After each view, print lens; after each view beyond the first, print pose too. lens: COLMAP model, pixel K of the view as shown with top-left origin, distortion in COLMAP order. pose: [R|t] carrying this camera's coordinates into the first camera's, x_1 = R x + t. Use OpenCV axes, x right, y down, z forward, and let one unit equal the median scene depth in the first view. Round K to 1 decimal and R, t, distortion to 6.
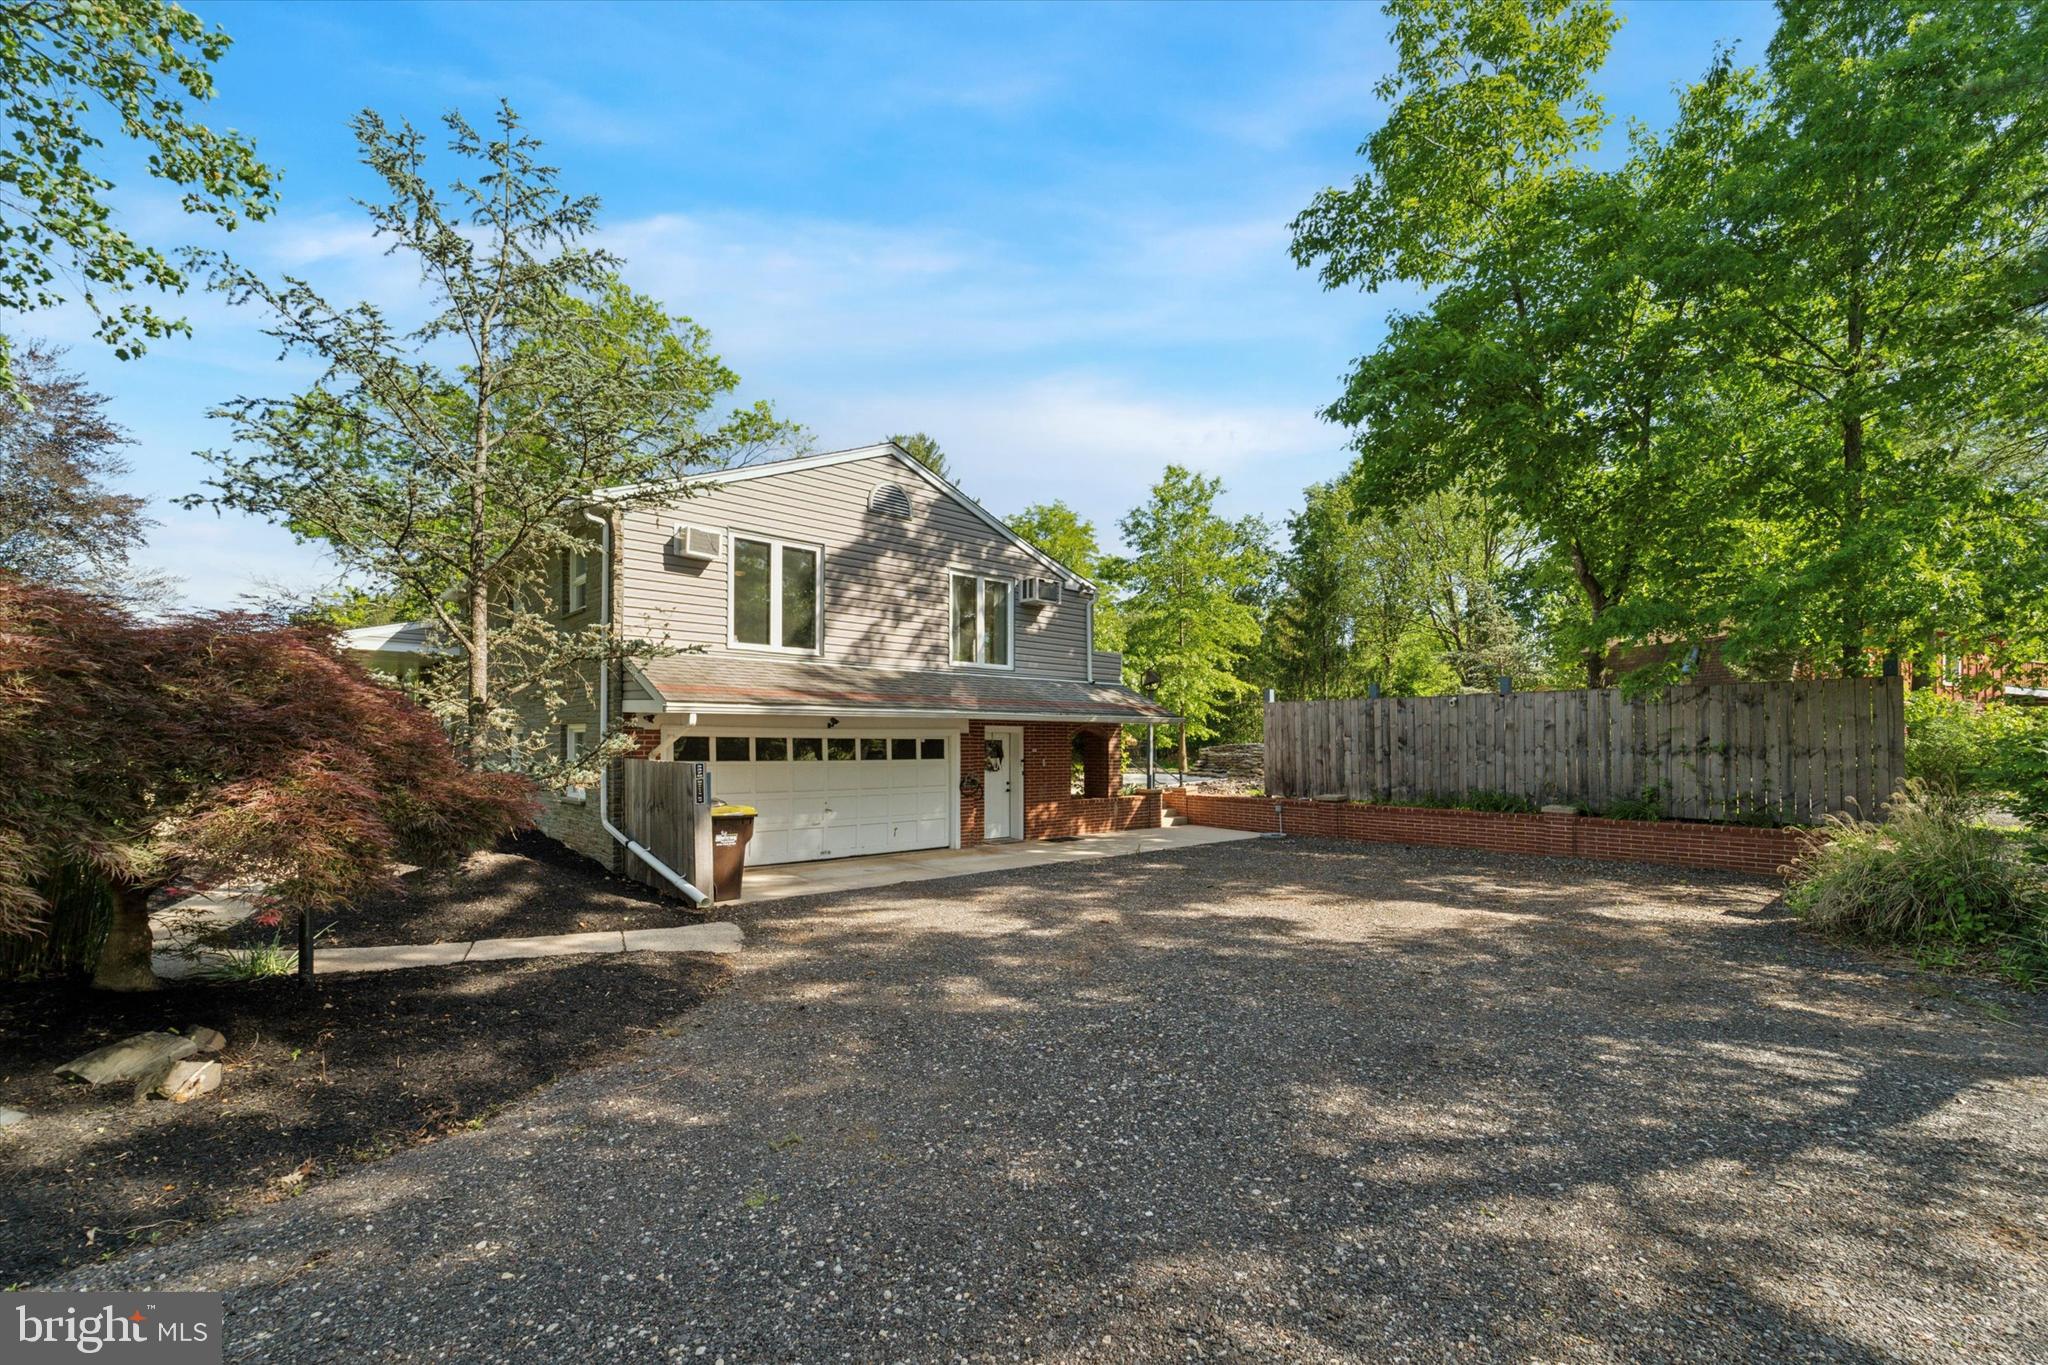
lens RADIAL K [[828.0, 0, 1028.1], [0, 828.0, 687.7], [0, 0, 1]] dist [-0.000447, -0.003660]
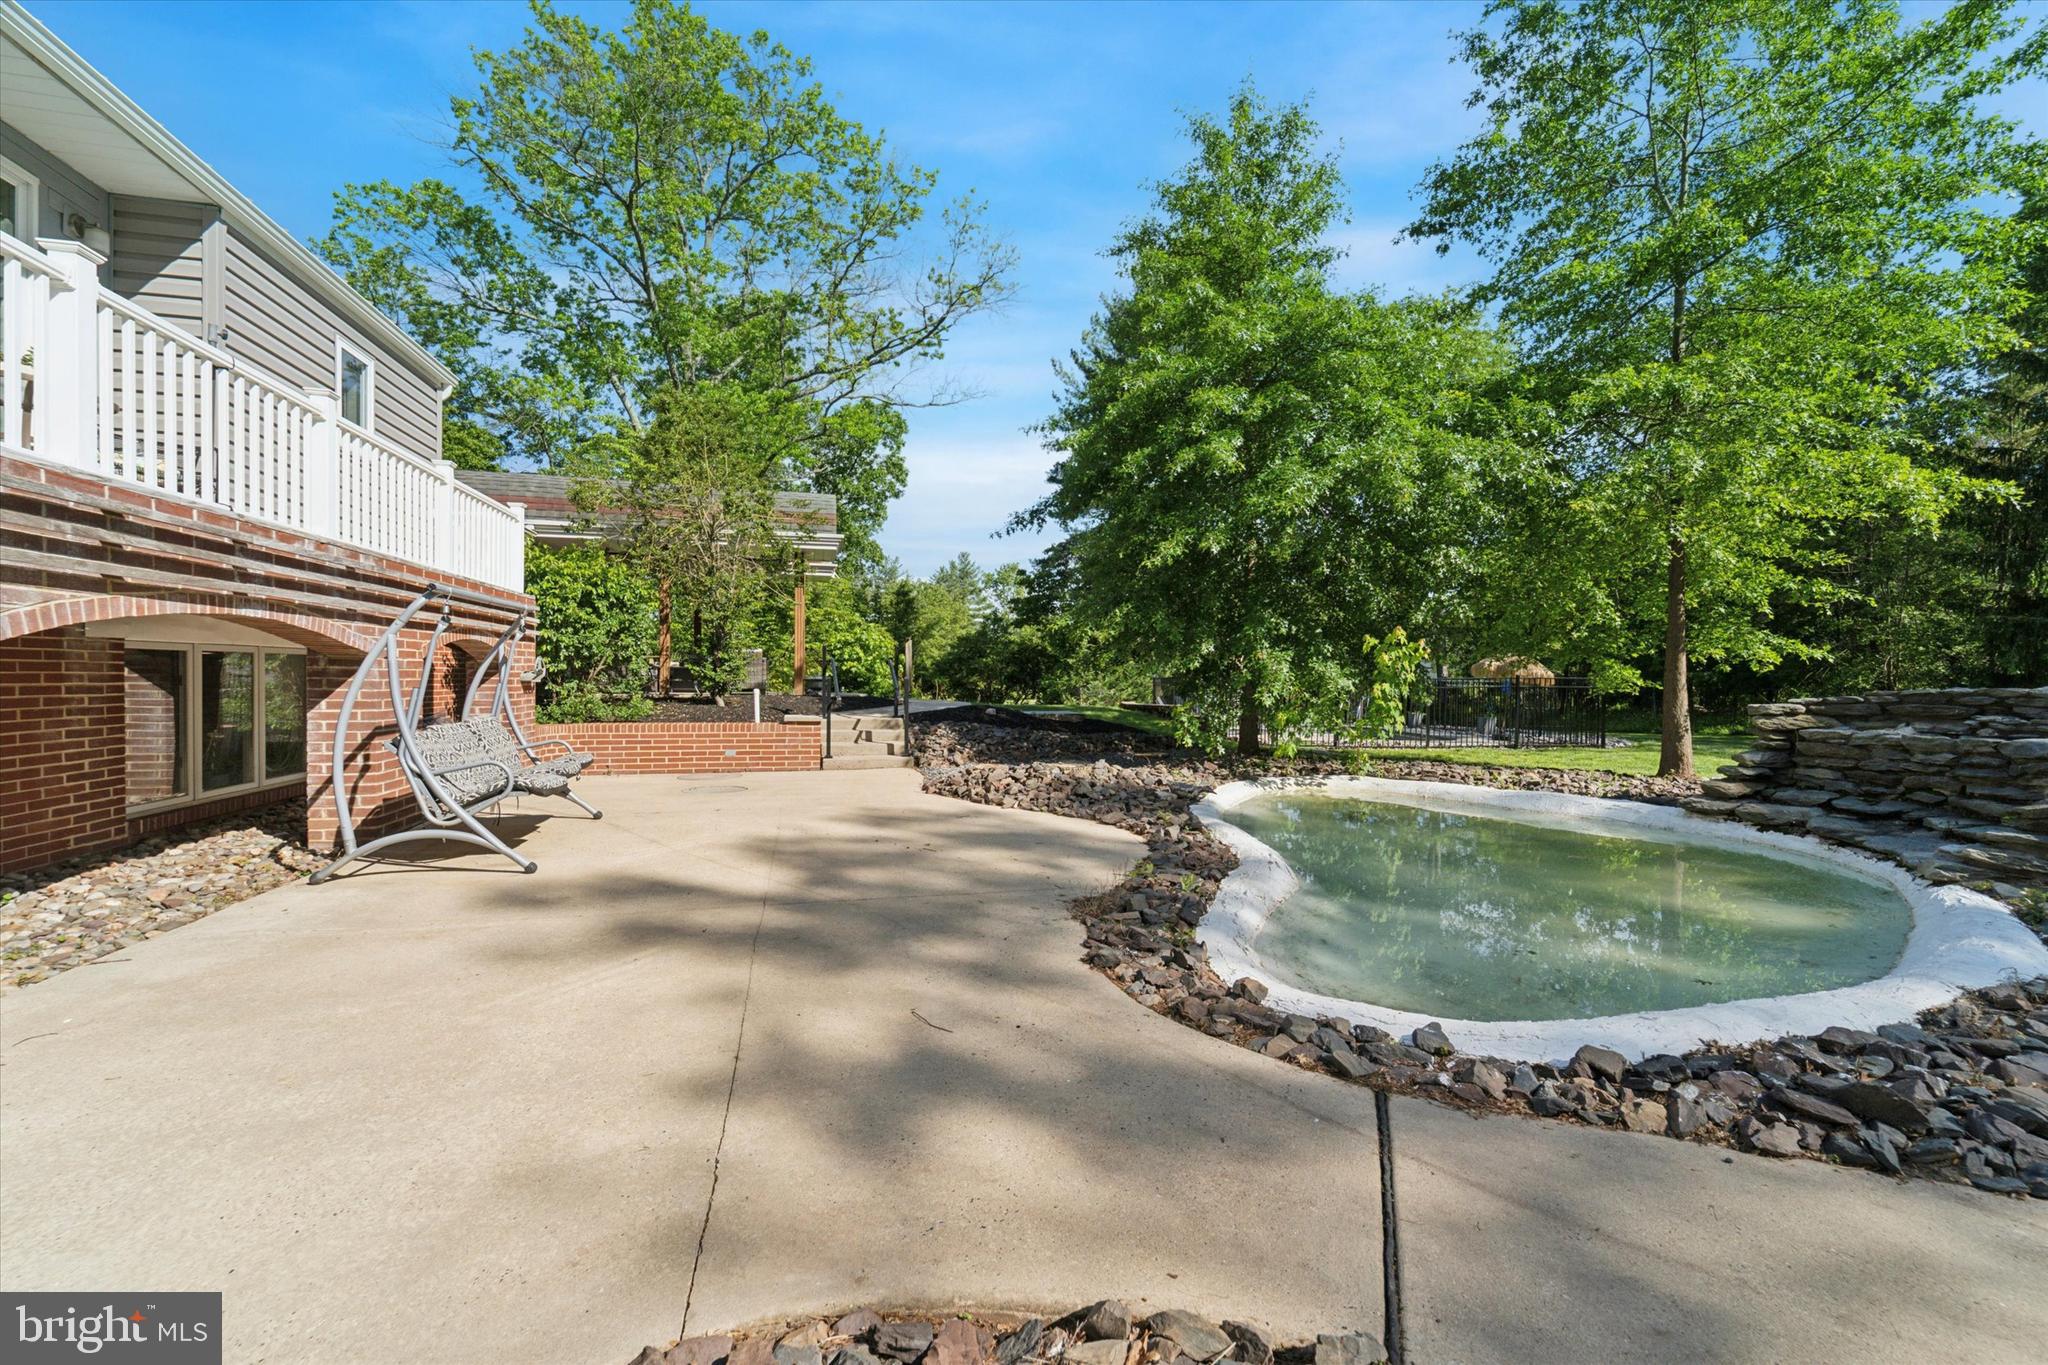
lens RADIAL K [[828.0, 0, 1028.1], [0, 828.0, 687.7], [0, 0, 1]] dist [-0.000447, -0.003660]
pose [[0.888671, 0.001487, -0.458544, 0.106608], [0.033080, 0.997181, 0.067342, 0.038330], [0.457351, -0.075014, 0.886117, 0.585895]]
